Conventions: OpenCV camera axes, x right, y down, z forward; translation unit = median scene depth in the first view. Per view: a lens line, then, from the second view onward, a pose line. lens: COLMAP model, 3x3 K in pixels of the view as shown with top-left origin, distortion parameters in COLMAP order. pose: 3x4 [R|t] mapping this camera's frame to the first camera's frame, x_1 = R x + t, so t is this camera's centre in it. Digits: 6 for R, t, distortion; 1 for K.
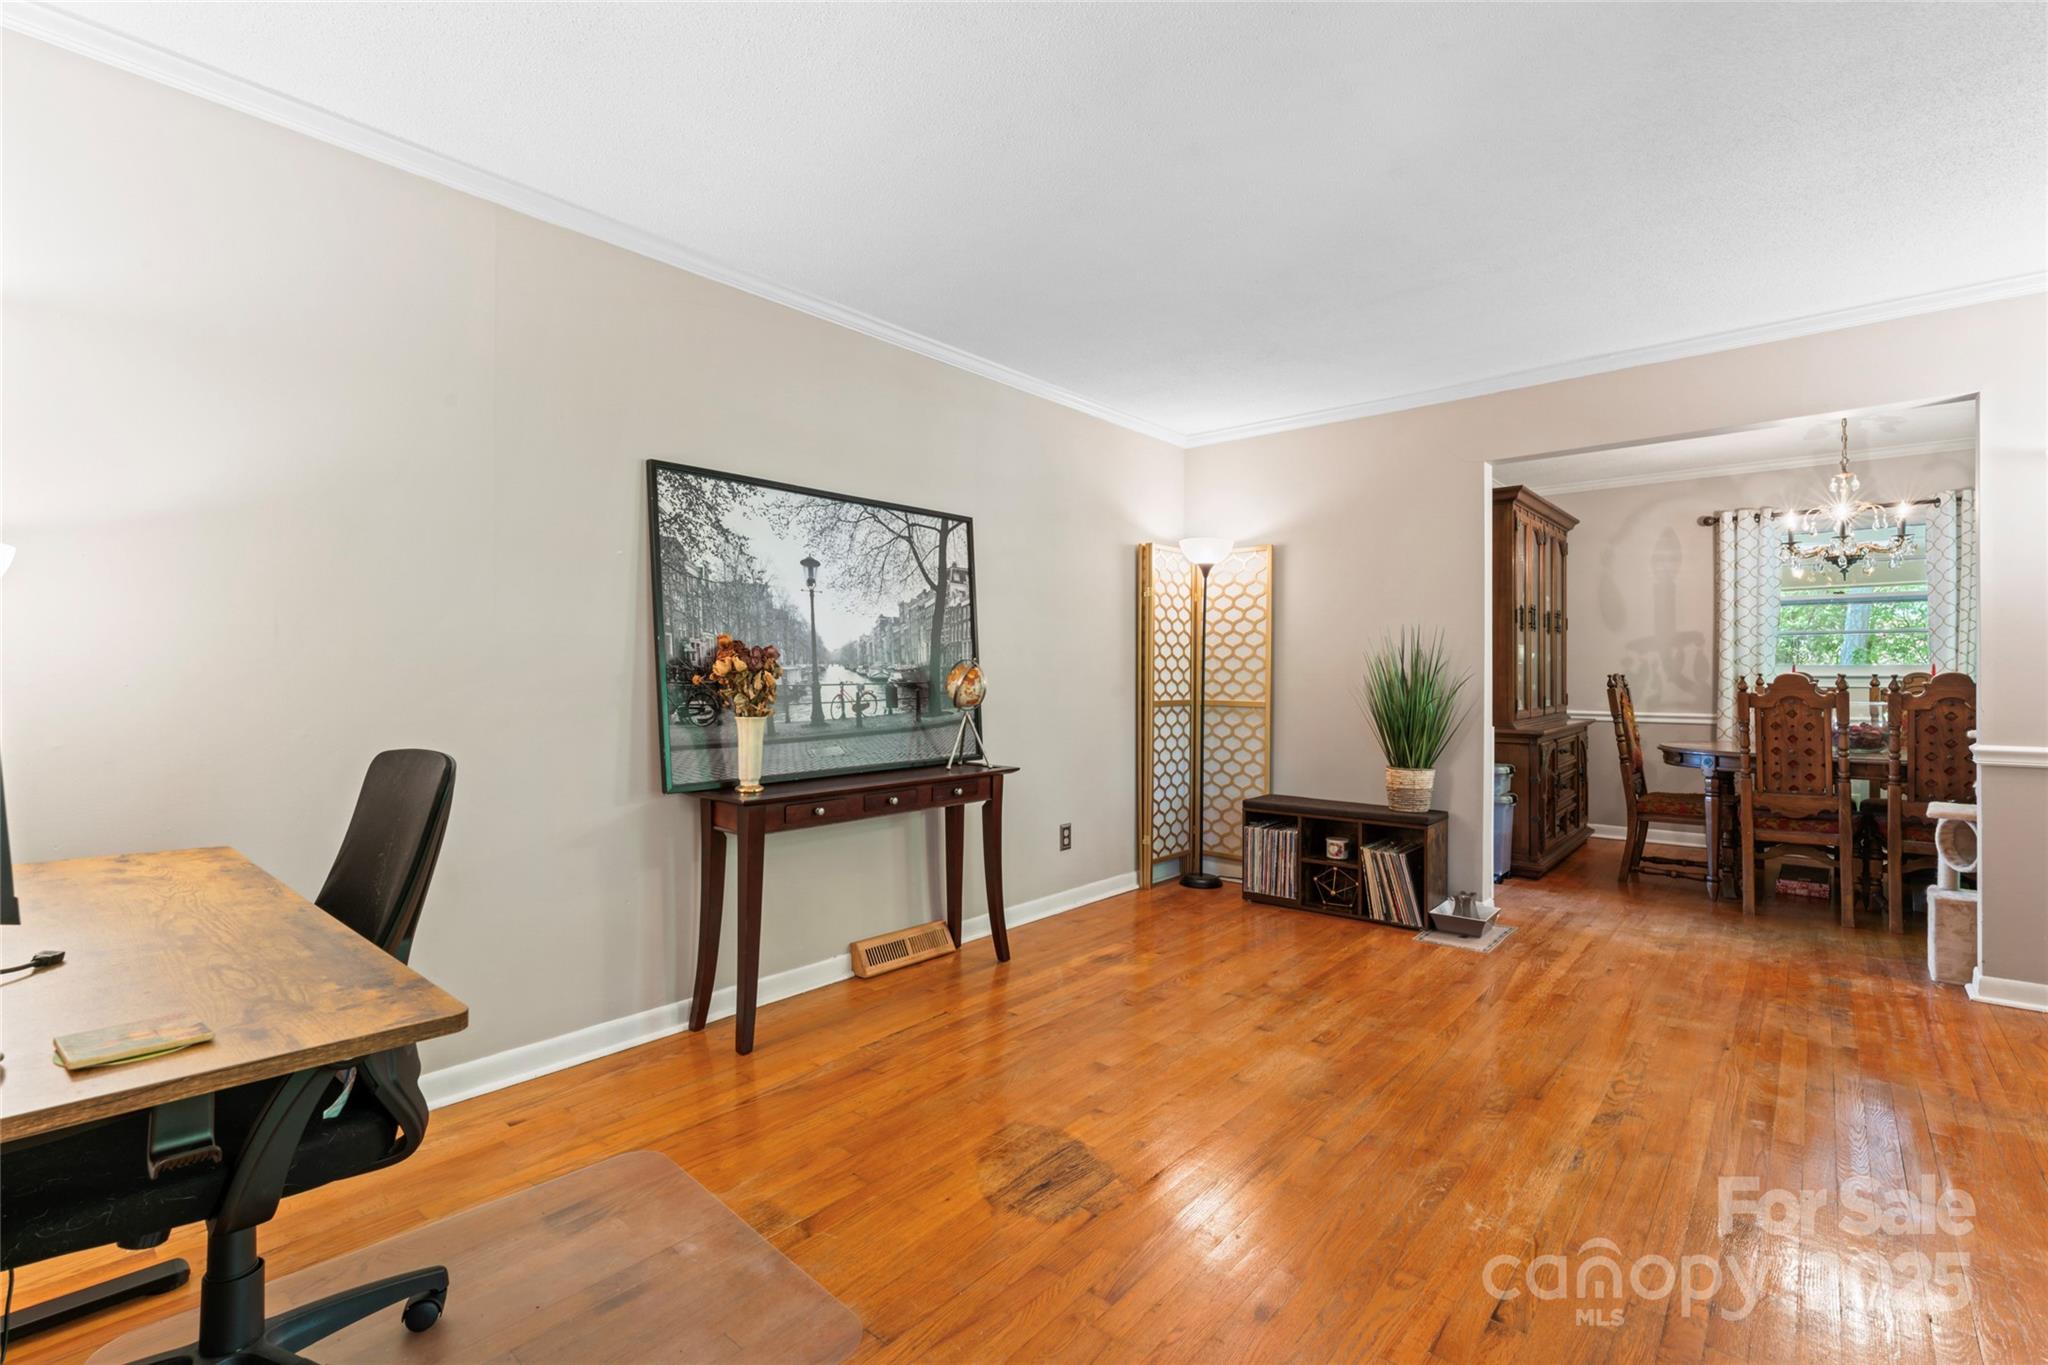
lens RADIAL K [[924.1, 0, 1018.1], [0, 924.1, 670.2], [0, 0, 1]] dist [-0.001417, -0.002231]
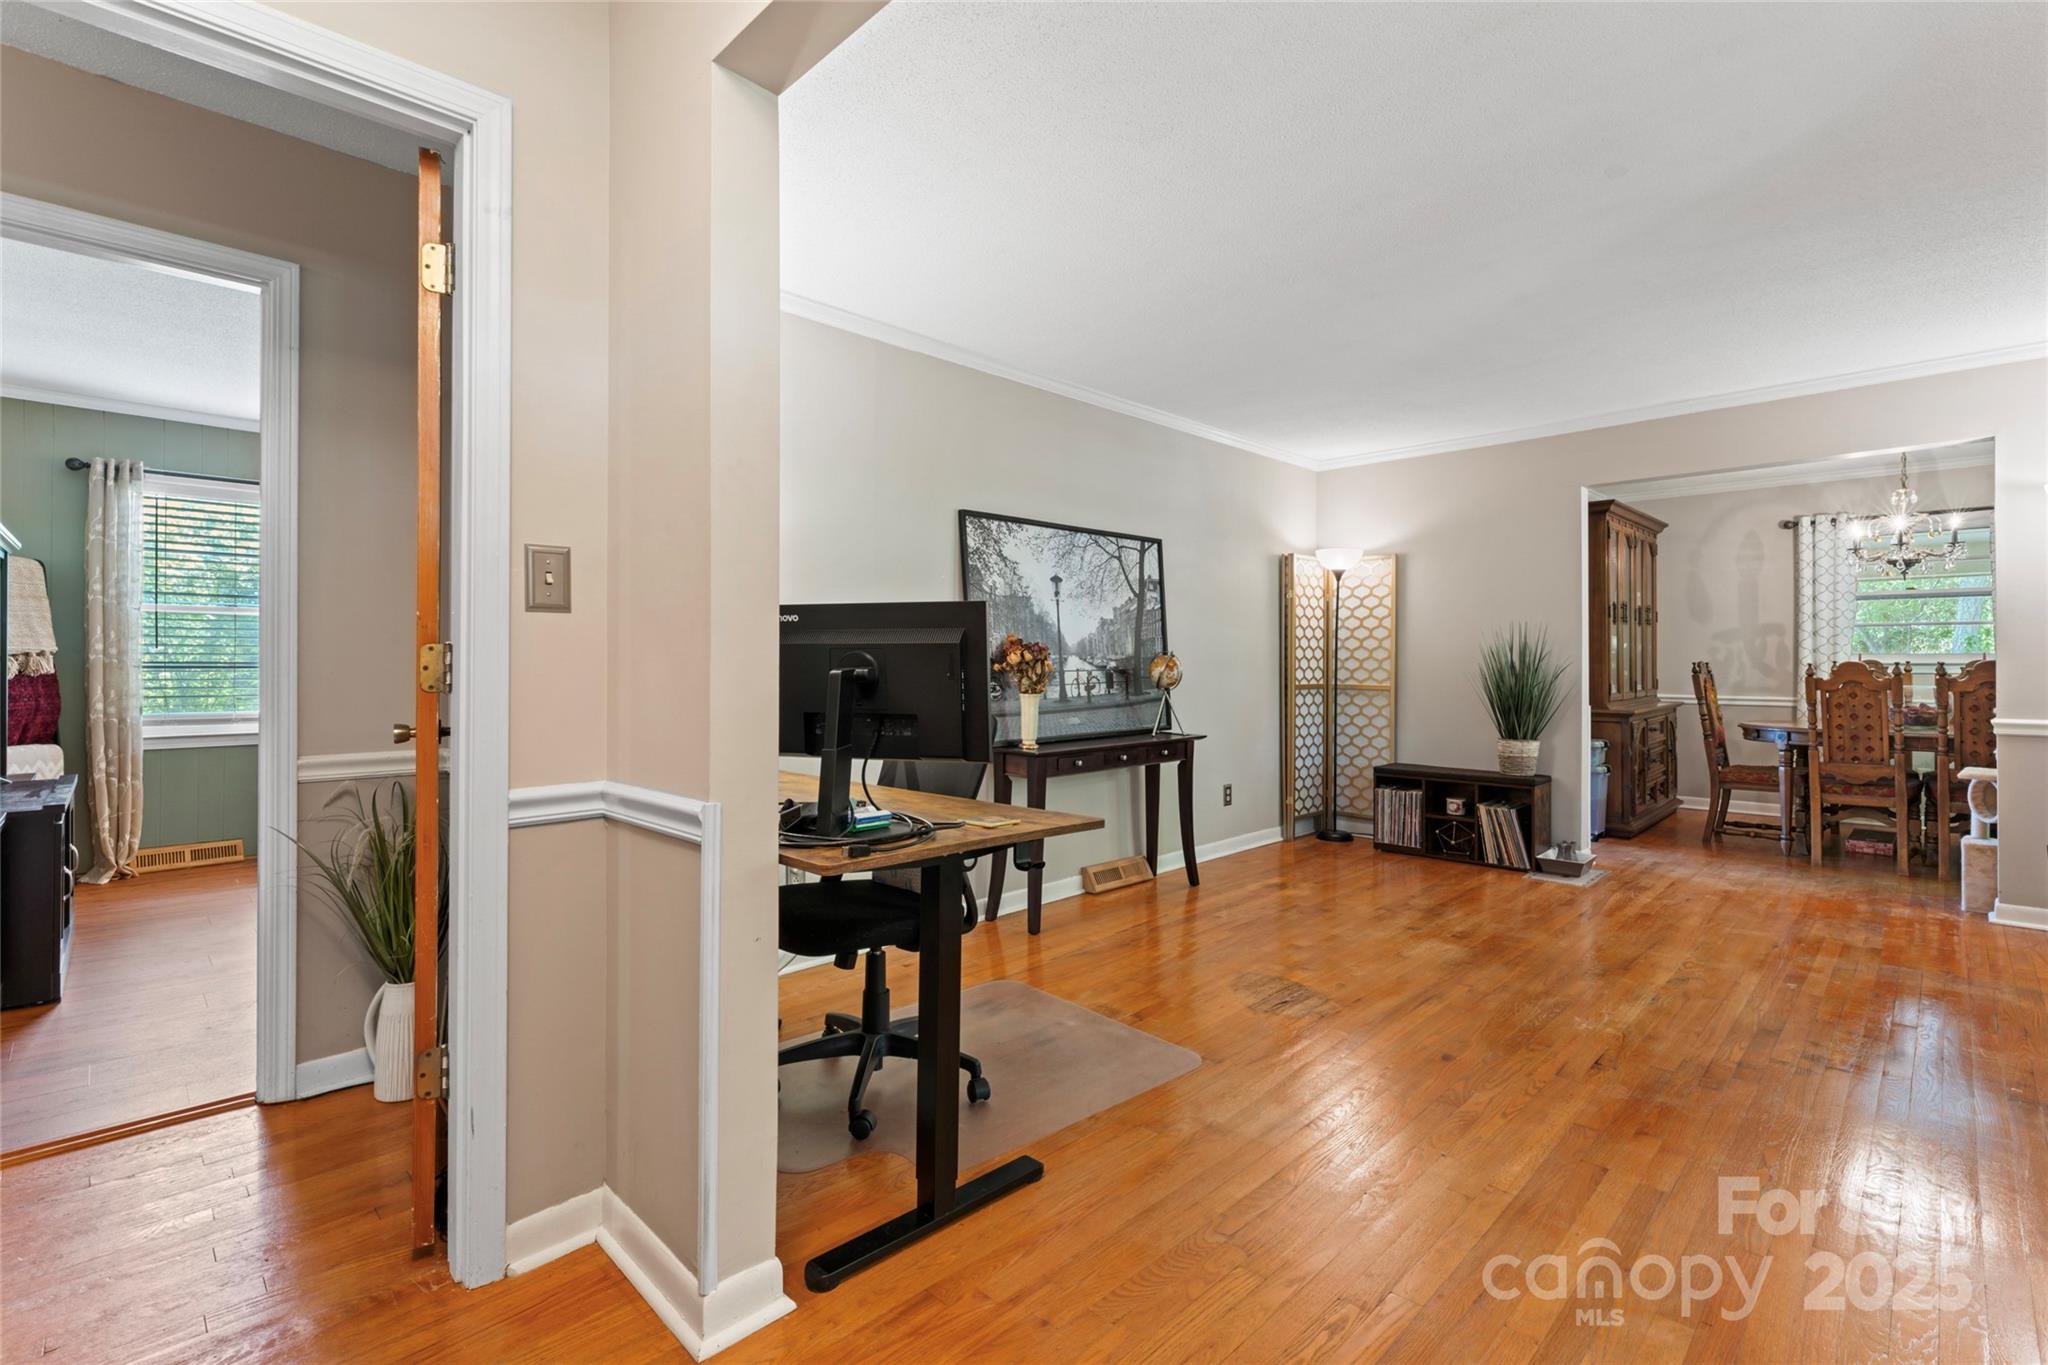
lens RADIAL K [[924.1, 0, 1021.5], [0, 924.1, 654.2], [0, 0, 1]] dist [-0.001417, -0.002231]
pose [[0.997317, -0.001805, -0.073187, -0.166791], [0.001495, 0.999990, -0.004283, -0.002528], [0.073194, 0.004162, 0.997309, -0.312320]]
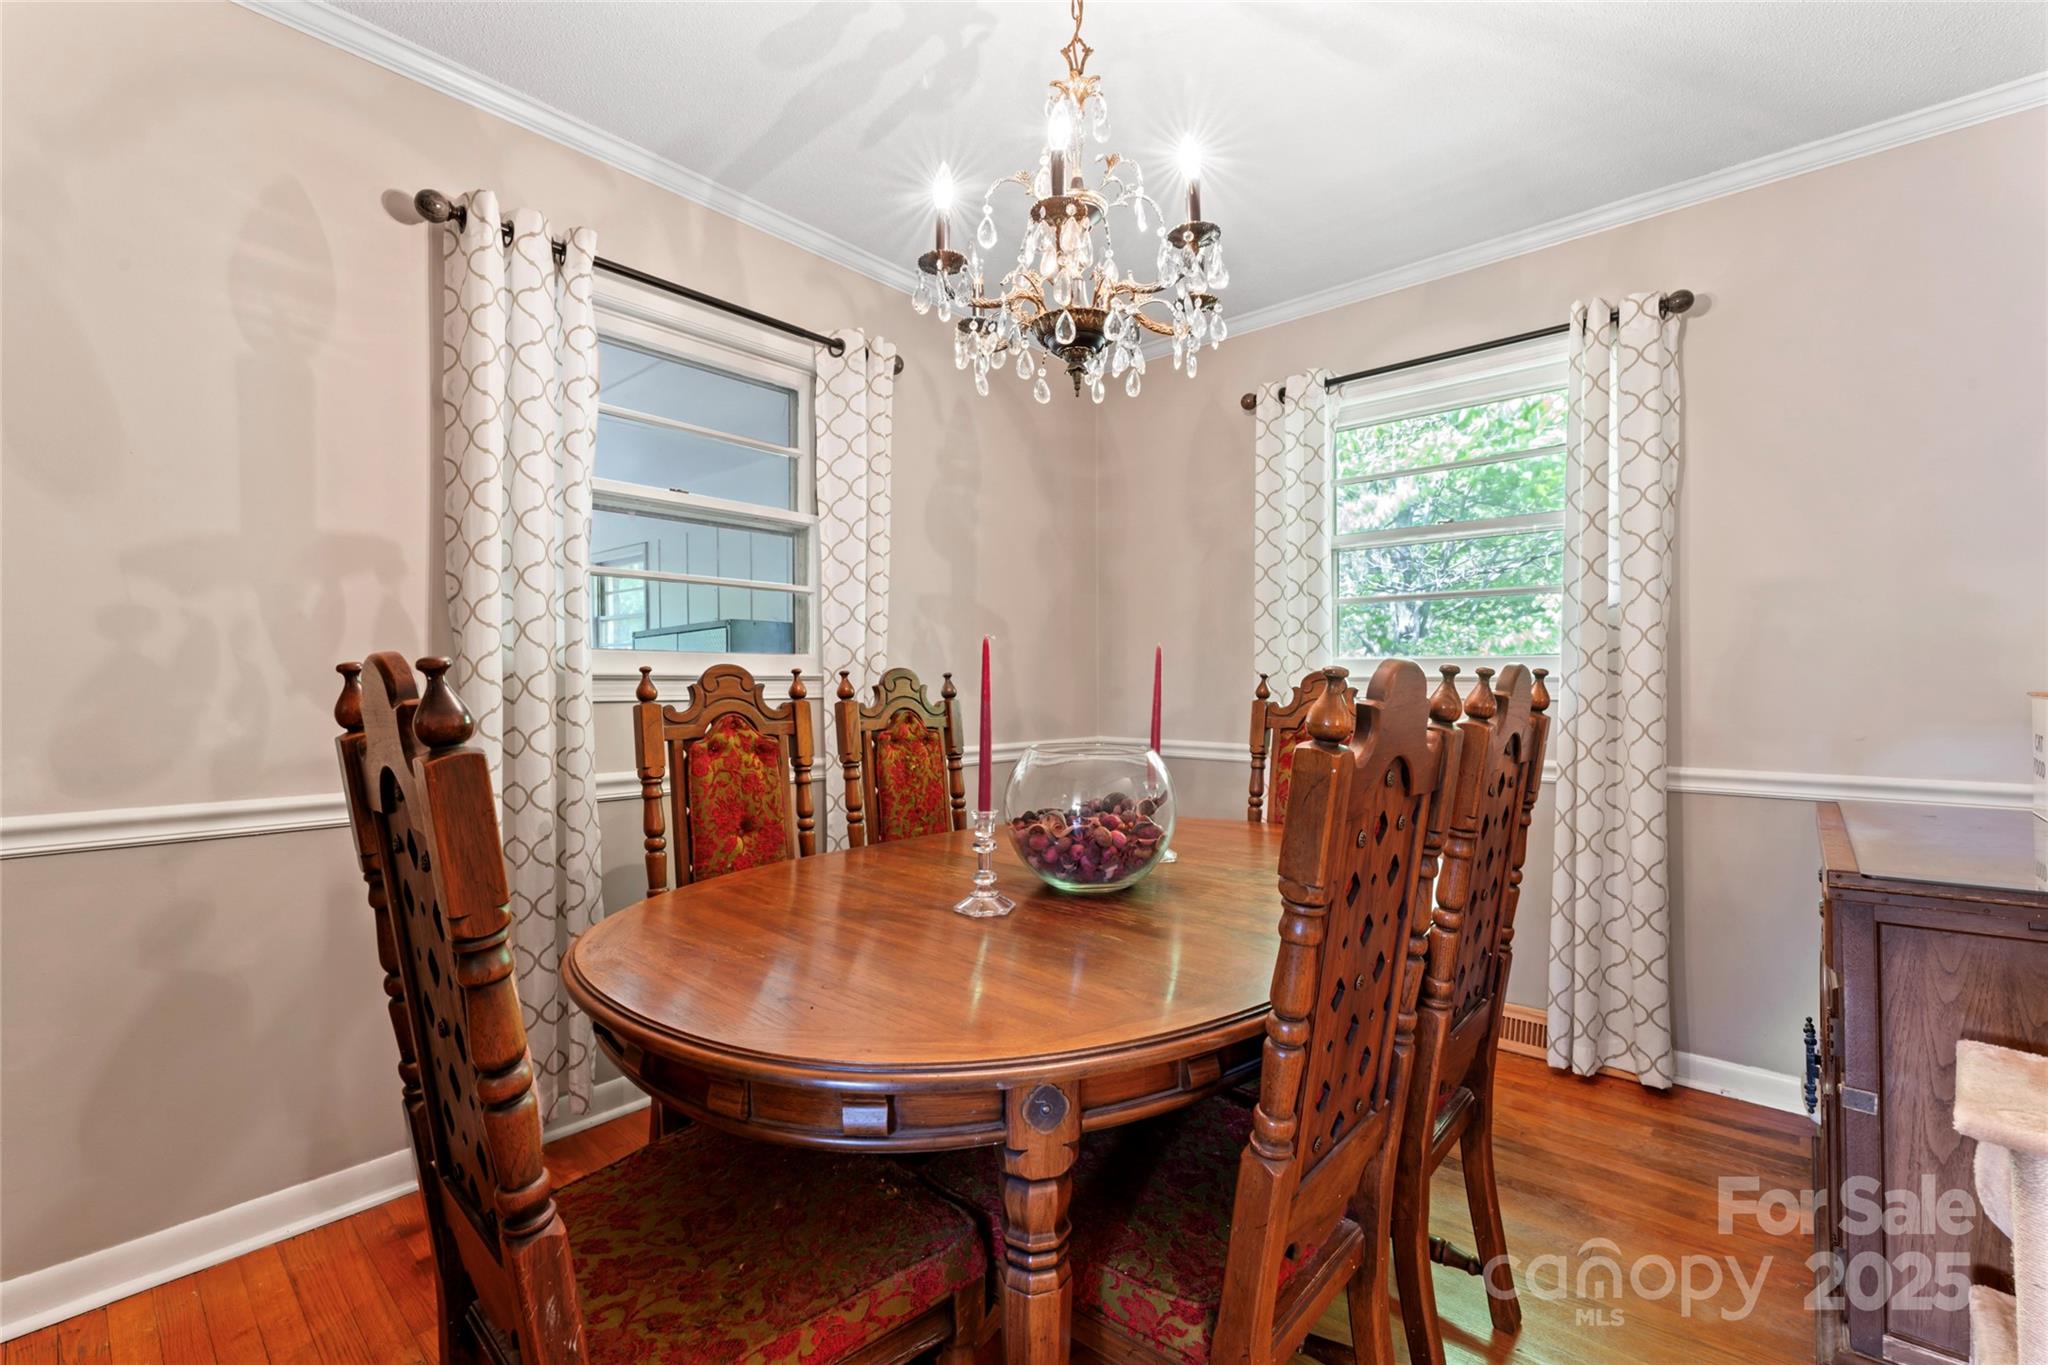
lens RADIAL K [[850.4, 0, 1014.5], [0, 850.4, 679.5], [0, 0, 1]] dist [-0.009207, 0.001855]
pose [[-0.006680, 0.004468, 0.999968, 0.762959], [-0.003350, 0.999984, -0.004490, 0.015470], [-0.999972, -0.003379, -0.006665, 1.364900]]
